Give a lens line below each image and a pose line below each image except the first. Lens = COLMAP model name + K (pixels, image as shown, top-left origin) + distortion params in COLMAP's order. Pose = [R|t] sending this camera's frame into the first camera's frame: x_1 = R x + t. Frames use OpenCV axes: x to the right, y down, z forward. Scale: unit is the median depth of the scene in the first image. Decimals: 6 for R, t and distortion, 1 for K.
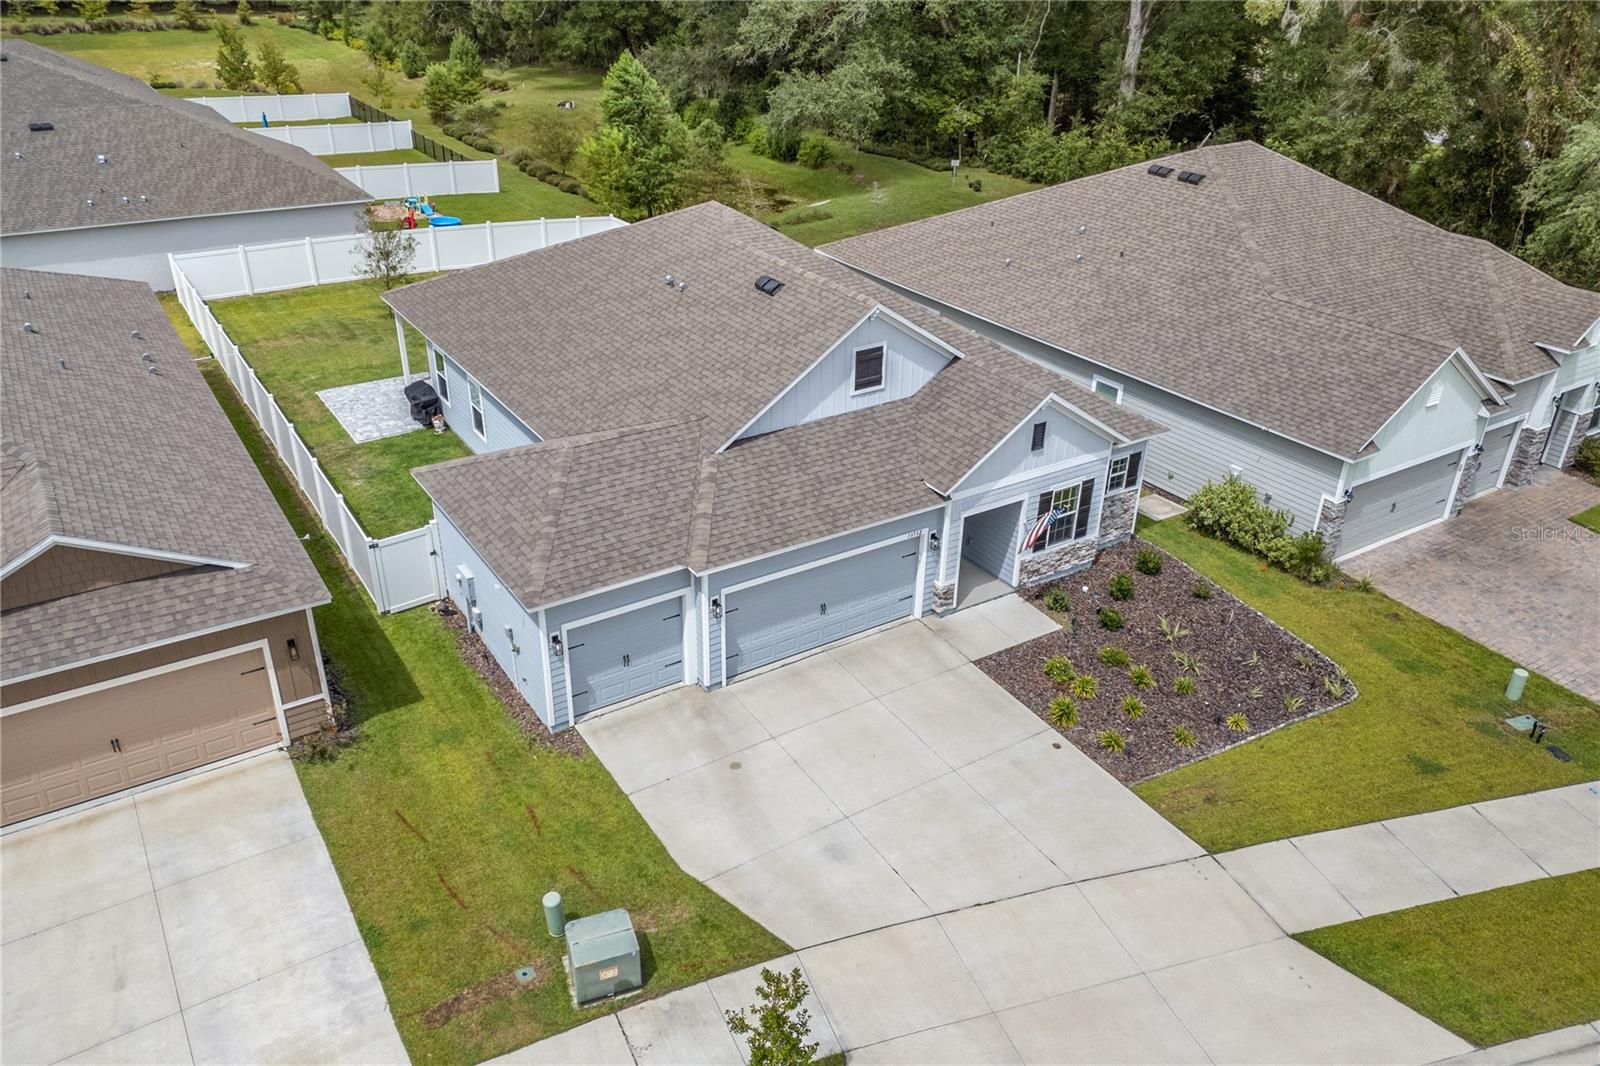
lens RADIAL K [[1181.7, 0, 800.0], [0, 1181.7, 533.0], [0, 0, 1]] dist [0.060682, -0.053494]
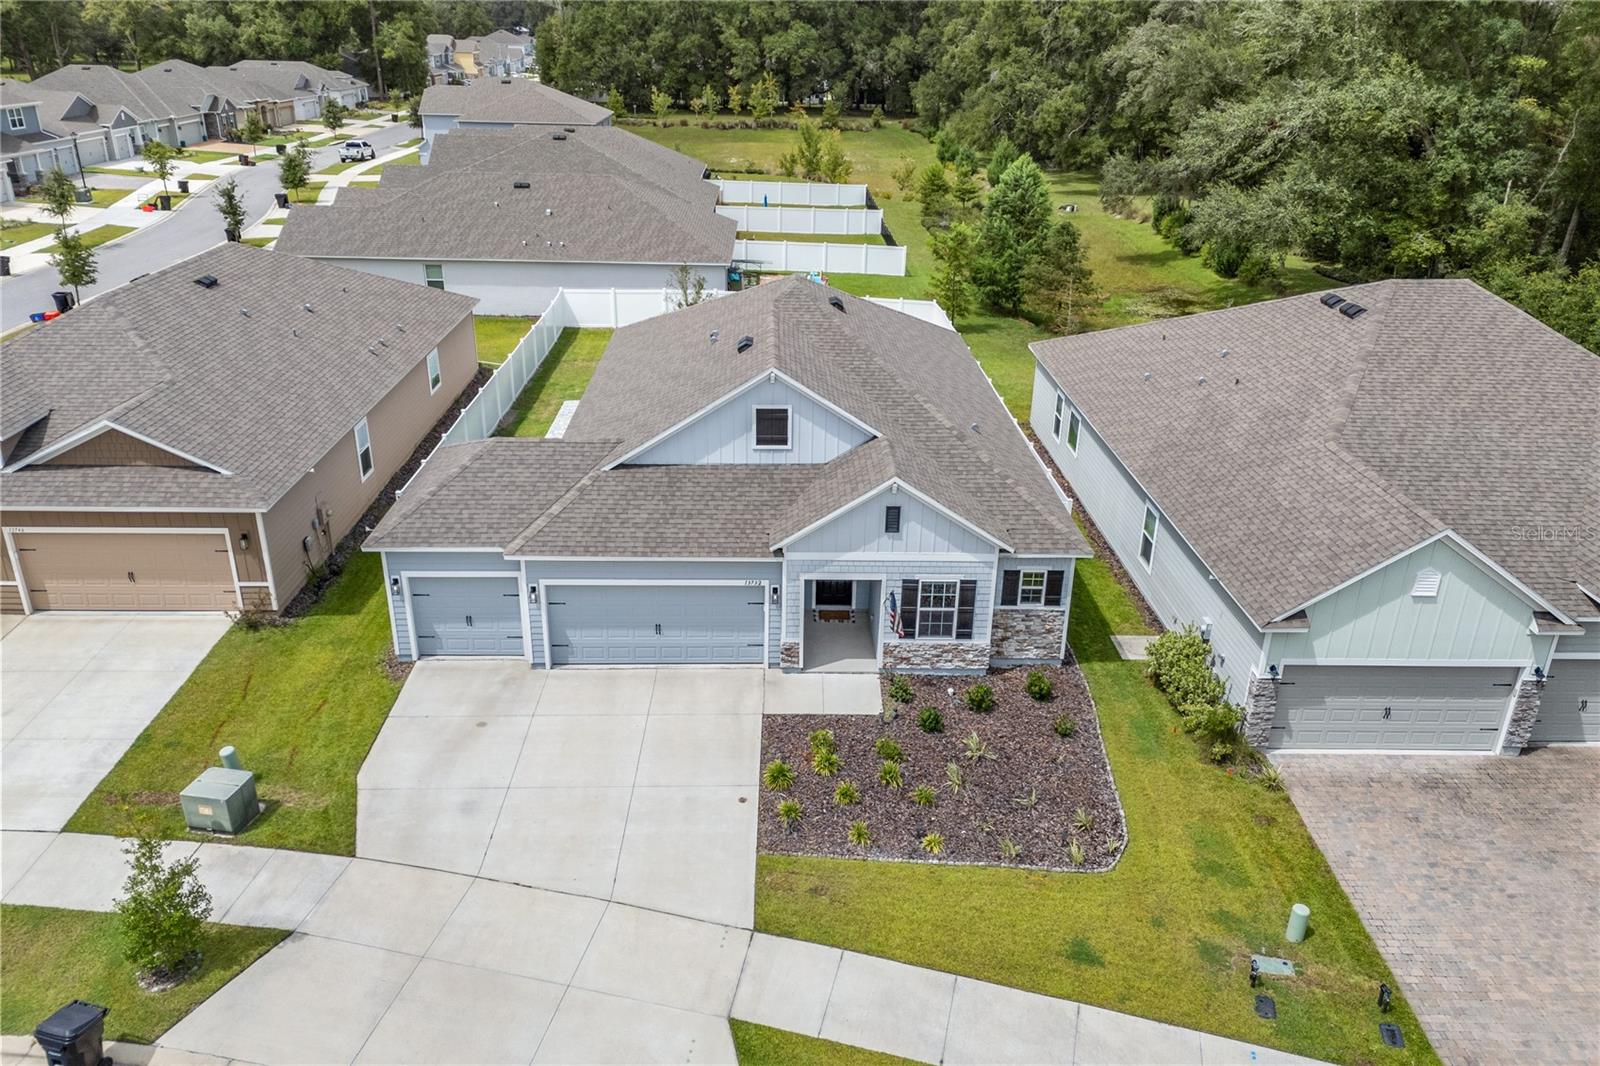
lens RADIAL K [[1175.5, 0, 800.0], [0, 1175.5, 533.0], [0, 0, 1]] dist [0.077664, -0.082349]
pose [[0.852549, 0.205330, -0.480624, 0.584549], [-0.243954, 0.969610, -0.018502, -0.030829], [0.462219, 0.133024, 0.876732, 0.084938]]
